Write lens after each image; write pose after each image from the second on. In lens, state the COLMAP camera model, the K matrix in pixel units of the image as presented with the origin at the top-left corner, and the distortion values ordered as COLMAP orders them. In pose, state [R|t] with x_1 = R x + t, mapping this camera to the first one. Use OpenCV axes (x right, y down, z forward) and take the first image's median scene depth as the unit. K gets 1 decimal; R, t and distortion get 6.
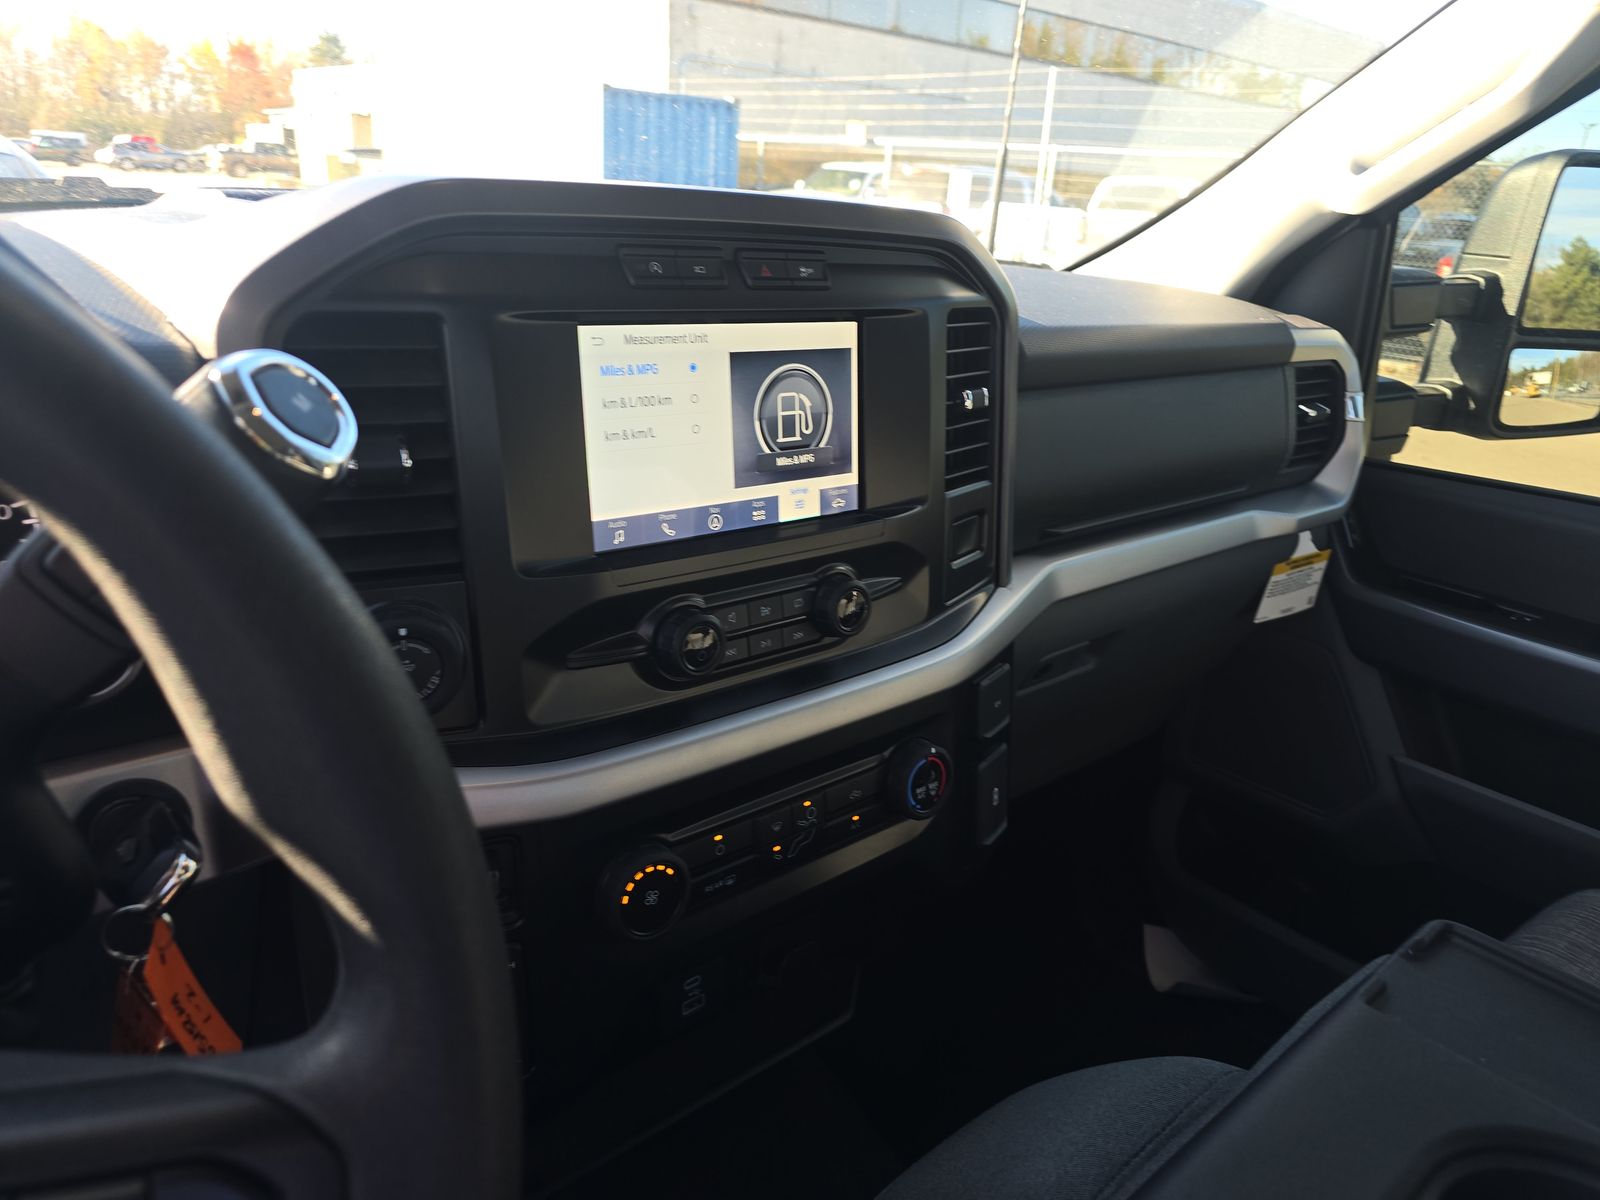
lens RADIAL K [[1093.1, 0, 798.6], [0, 1093.1, 609.1], [0, 0, 1]] dist [0.059333, -0.037566]
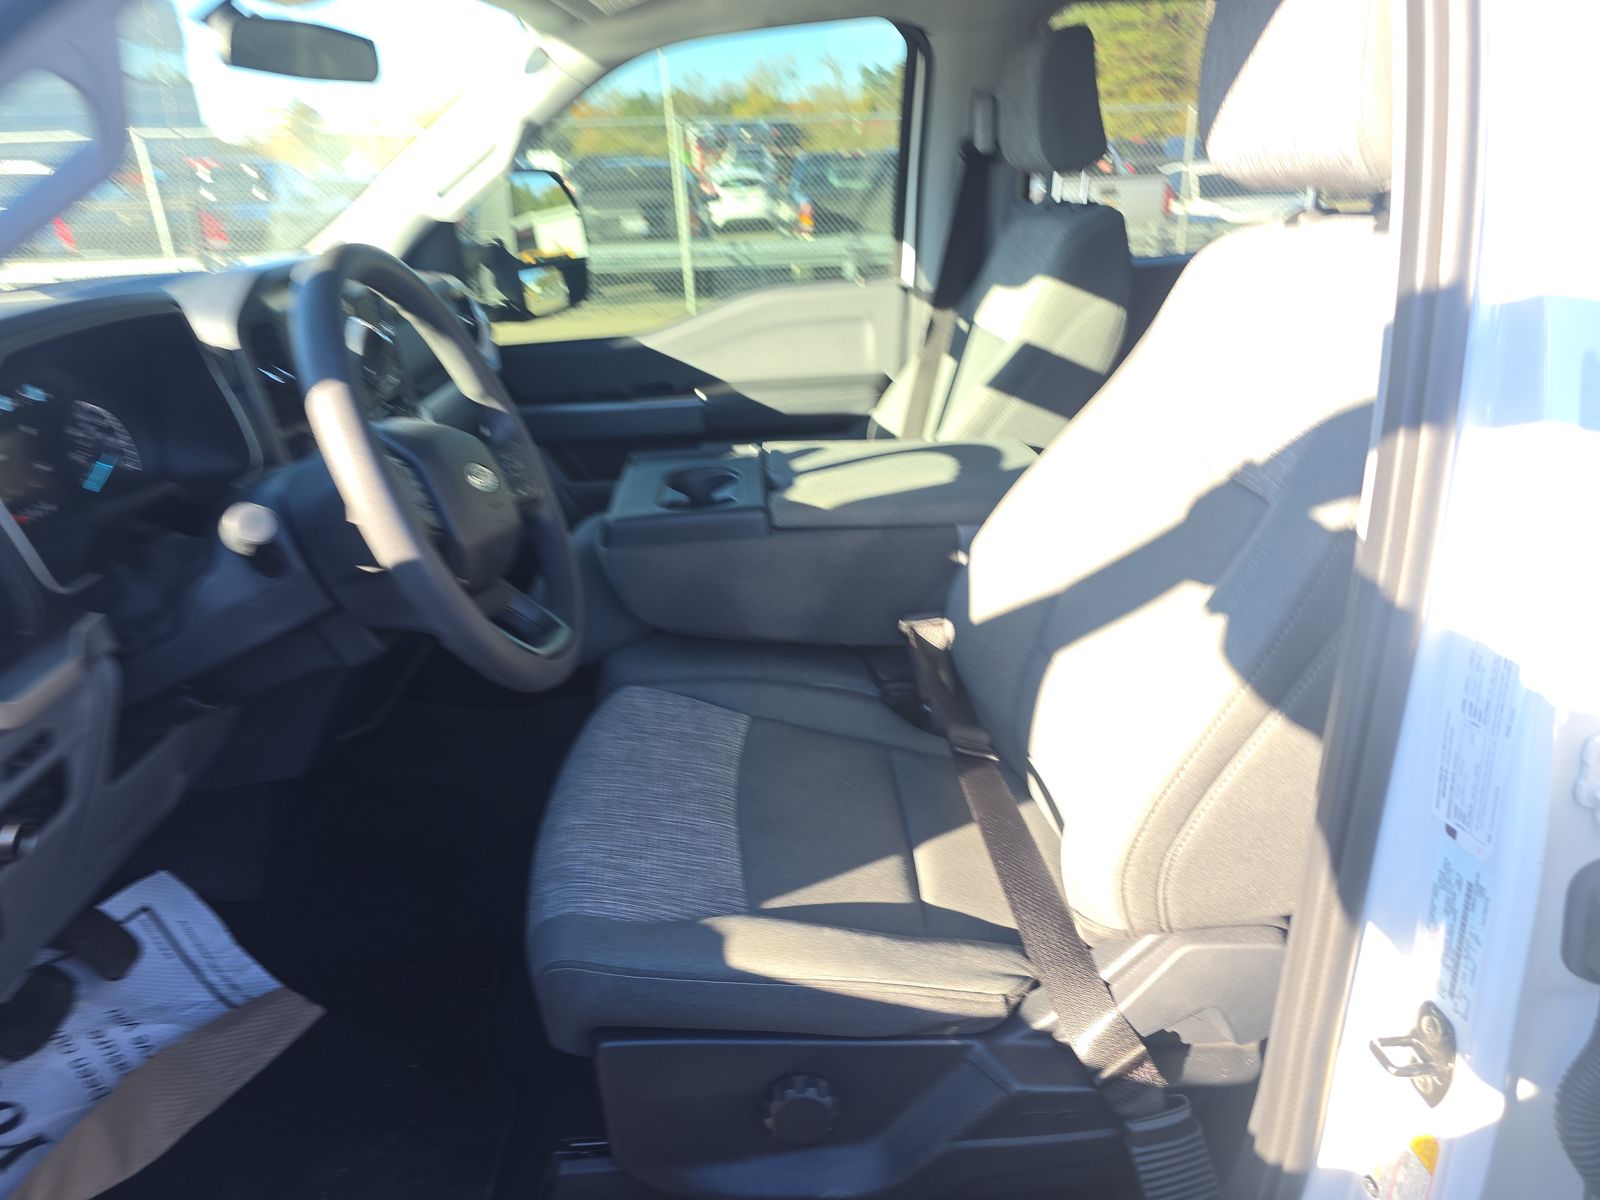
lens RADIAL K [[1093.1, 0, 798.8], [0, 1093.1, 602.7], [0, 0, 1]] dist [0.059333, -0.037566]
pose [[0.616382, -0.371202, 0.694465, -0.575355], [0.350714, 0.919030, 0.179954, 0.108601], [-0.705034, 0.132639, 0.696659, -0.568341]]
